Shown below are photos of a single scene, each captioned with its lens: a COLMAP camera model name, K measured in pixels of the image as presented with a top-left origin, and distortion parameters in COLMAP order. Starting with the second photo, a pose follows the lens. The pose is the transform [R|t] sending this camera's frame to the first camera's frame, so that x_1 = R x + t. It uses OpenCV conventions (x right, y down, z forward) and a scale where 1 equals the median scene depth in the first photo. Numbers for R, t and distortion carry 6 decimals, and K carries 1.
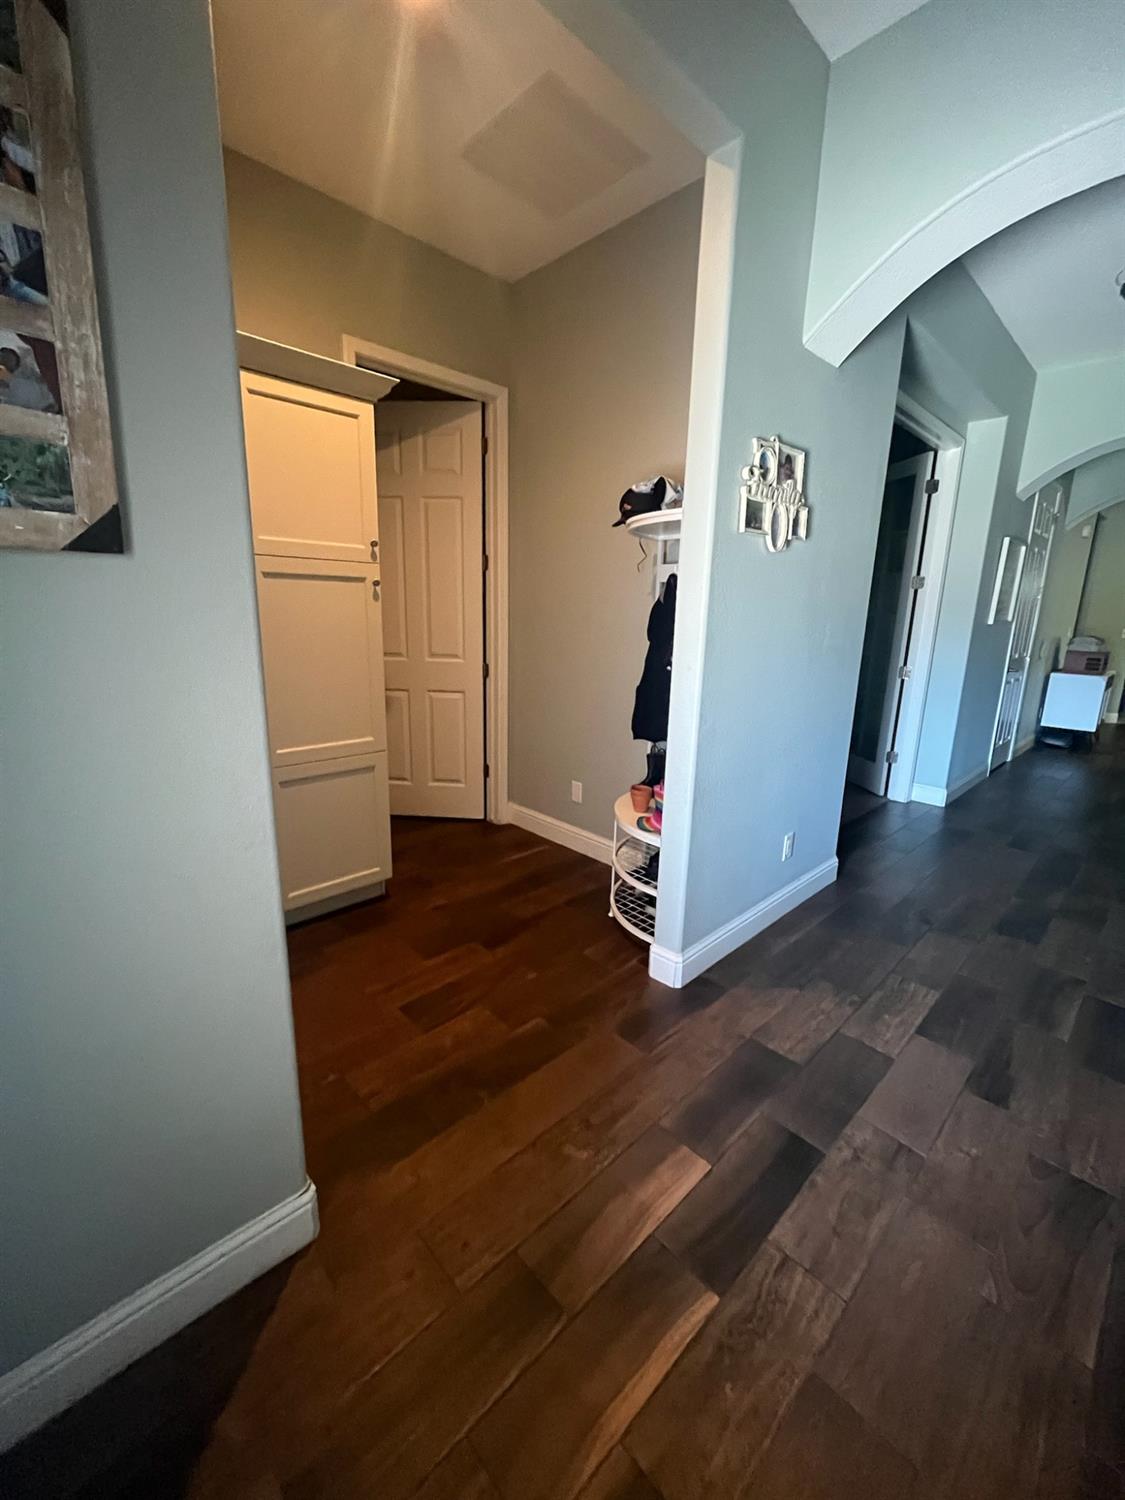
lens RADIAL K [[601.1, 0, 559.4], [0, 601.1, 745.7], [0, 0, 1]] dist [-0.008601, 0.000573]
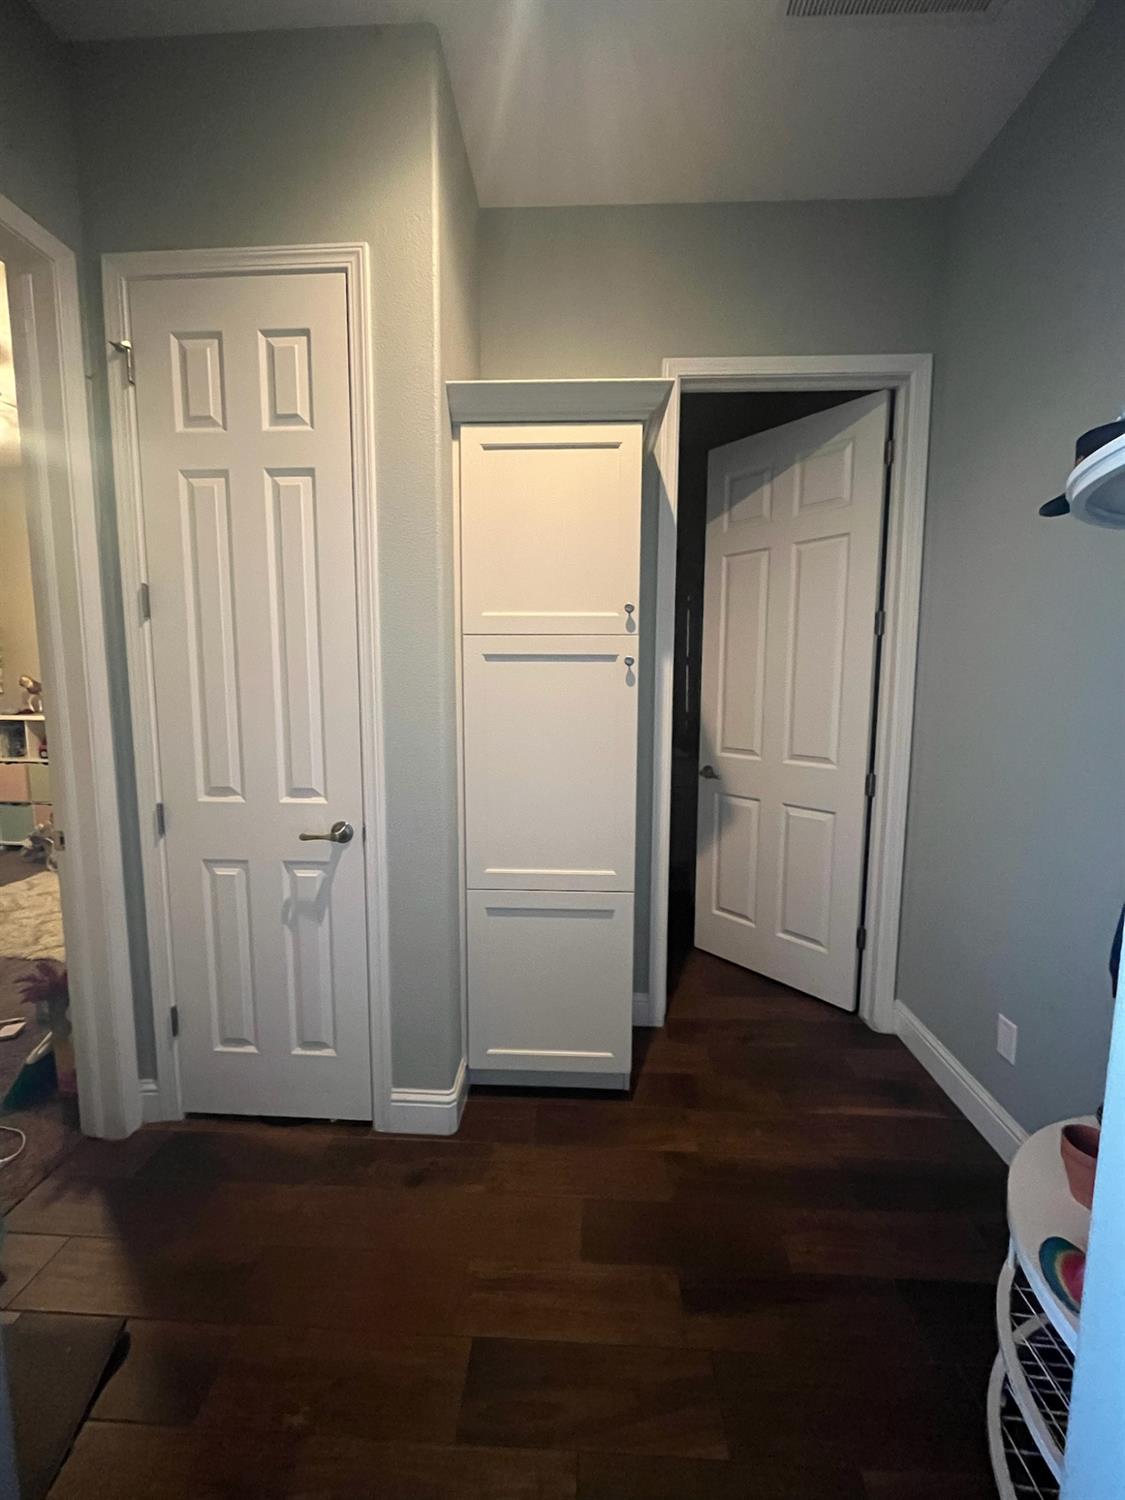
lens RADIAL K [[601.1, 0, 561.2], [0, 601.1, 744.3], [0, 0, 1]] dist [-0.008601, 0.000573]
pose [[0.692381, 0.059595, -0.719067, 0.161943], [-0.151633, 0.986346, -0.064259, -0.113526], [0.705419, 0.153526, 0.691964, 0.456250]]
